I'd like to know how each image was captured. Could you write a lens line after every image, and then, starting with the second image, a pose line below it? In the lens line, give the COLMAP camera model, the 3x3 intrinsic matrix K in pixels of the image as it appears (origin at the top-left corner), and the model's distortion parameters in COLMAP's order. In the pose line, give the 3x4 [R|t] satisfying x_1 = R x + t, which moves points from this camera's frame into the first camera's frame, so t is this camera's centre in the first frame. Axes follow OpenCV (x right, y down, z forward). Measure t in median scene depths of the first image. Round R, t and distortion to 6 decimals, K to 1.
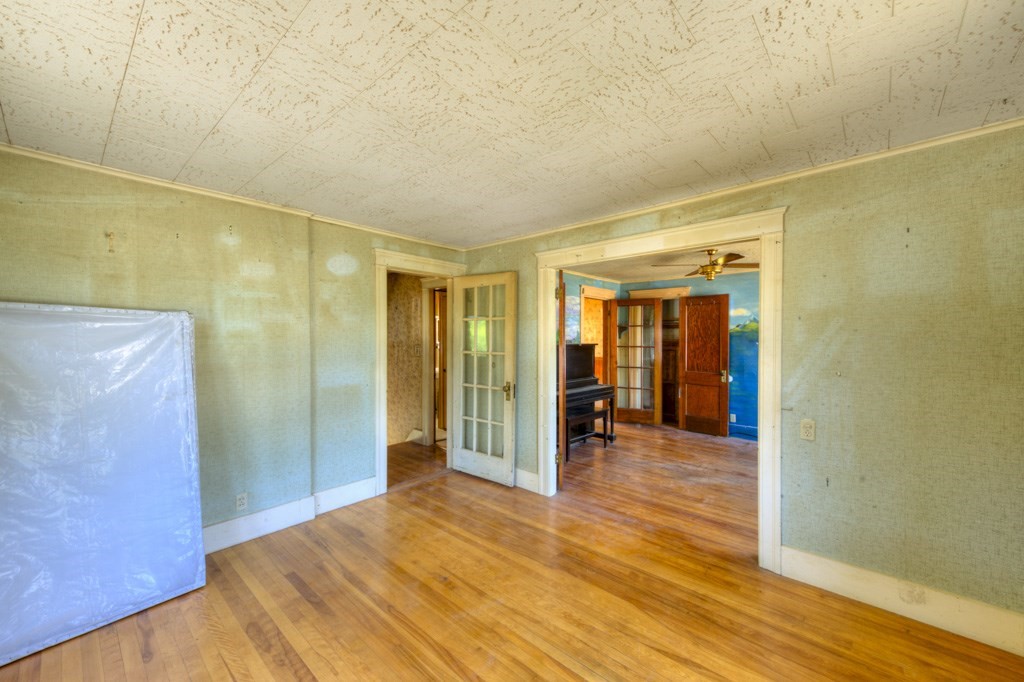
lens RADIAL K [[416.4, 0, 512.0], [0, 416.4, 341.0], [0, 0, 1]] dist [0.024164, -0.000547]
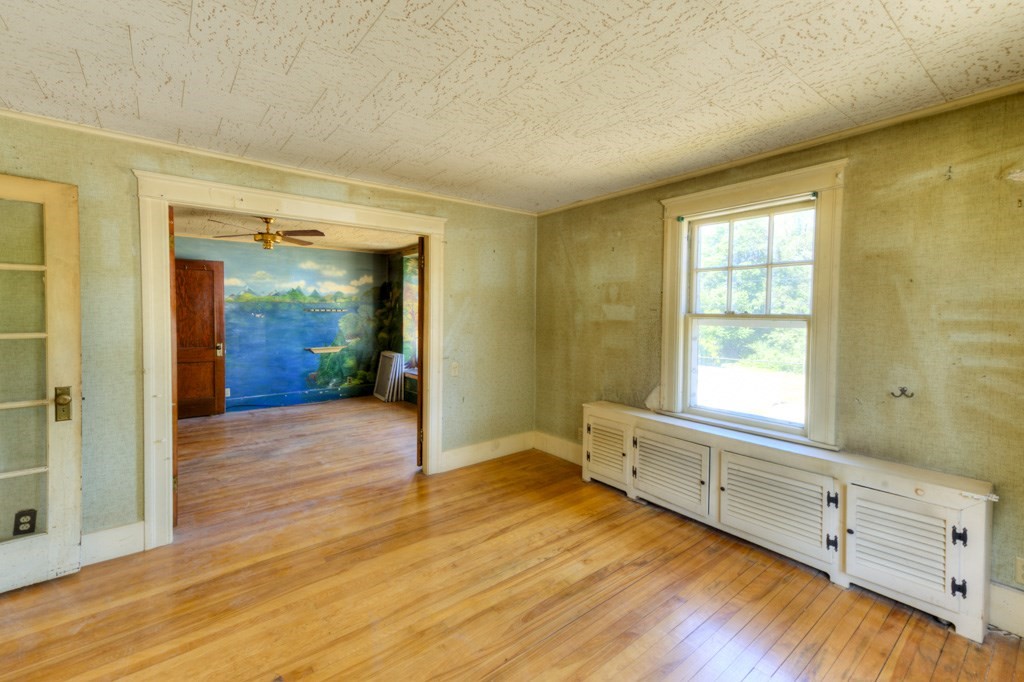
lens RADIAL K [[415.1, 0, 493.8], [0, 415.1, 323.5], [0, 0, 1]] dist [0.019288, -0.000123]
pose [[0.192935, -0.028191, 0.980807, -0.572875], [0.002101, 0.999597, 0.028318, 0.001501], [-0.981209, -0.003403, 0.192916, 0.441509]]
